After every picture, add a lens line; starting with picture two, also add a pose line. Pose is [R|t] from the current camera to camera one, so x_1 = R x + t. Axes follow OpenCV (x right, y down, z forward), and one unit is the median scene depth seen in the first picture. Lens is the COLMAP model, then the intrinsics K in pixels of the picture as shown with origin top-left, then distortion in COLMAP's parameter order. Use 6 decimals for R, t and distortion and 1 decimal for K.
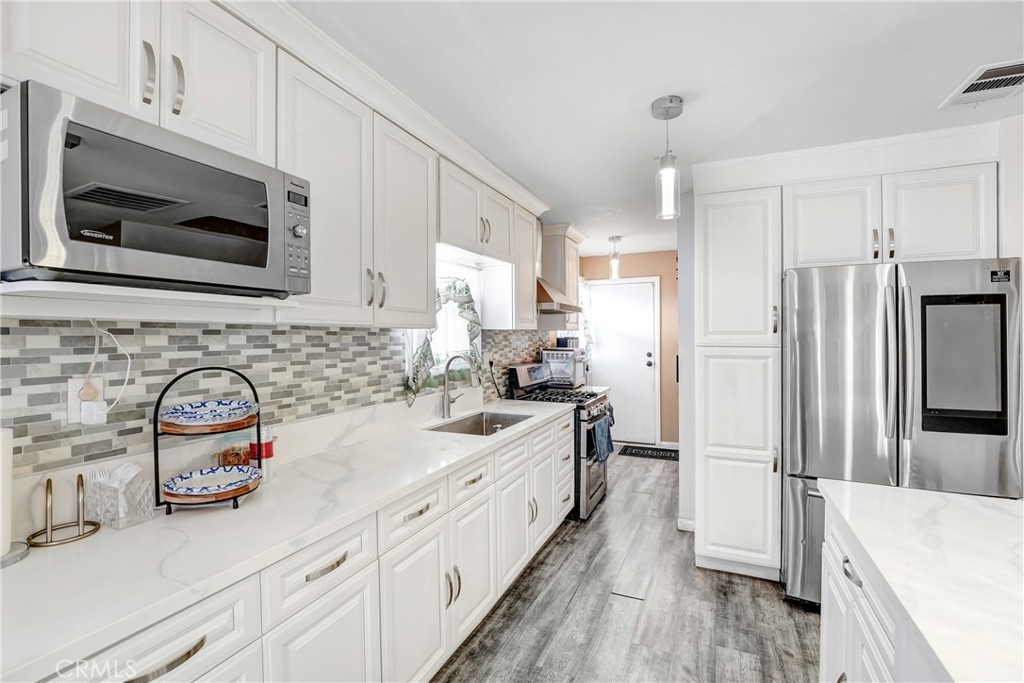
lens RADIAL K [[449.4, 0, 516.6], [0, 449.4, 342.4], [0, 0, 1]] dist [-0.025658, -0.000220]
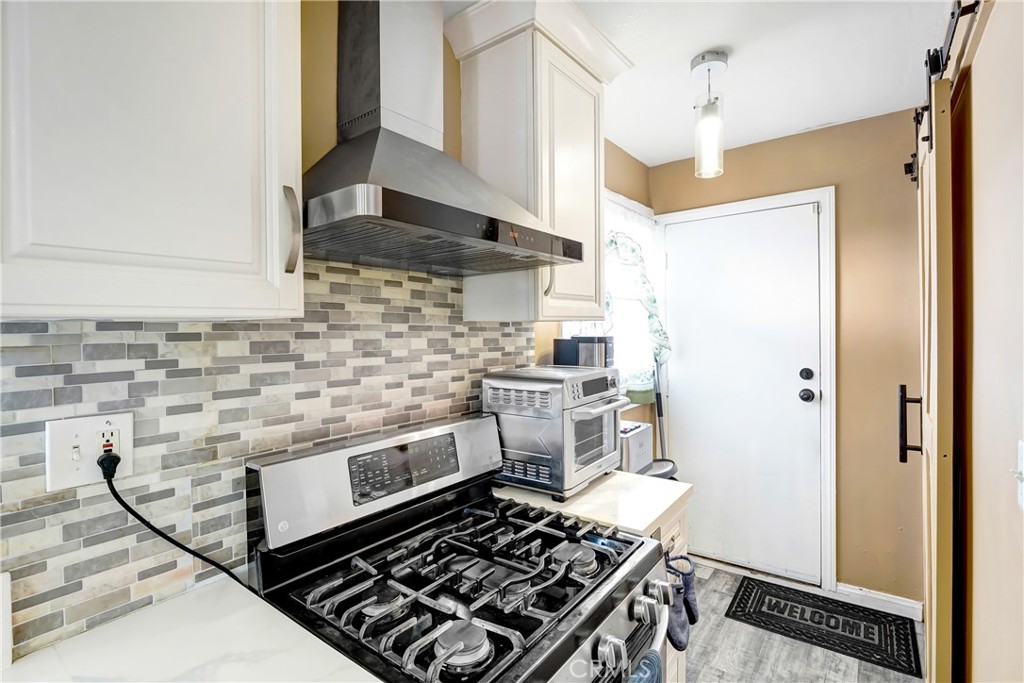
lens RADIAL K [[480.0, 0, 511.9], [0, 480.0, 341.8], [0, 0, 1]] dist [-0.001037, -0.000131]
pose [[0.972212, -0.002886, -0.234085, 0.307270], [0.005389, 0.999935, 0.010055, -0.023971], [0.234040, -0.011037, 0.972164, 1.161171]]
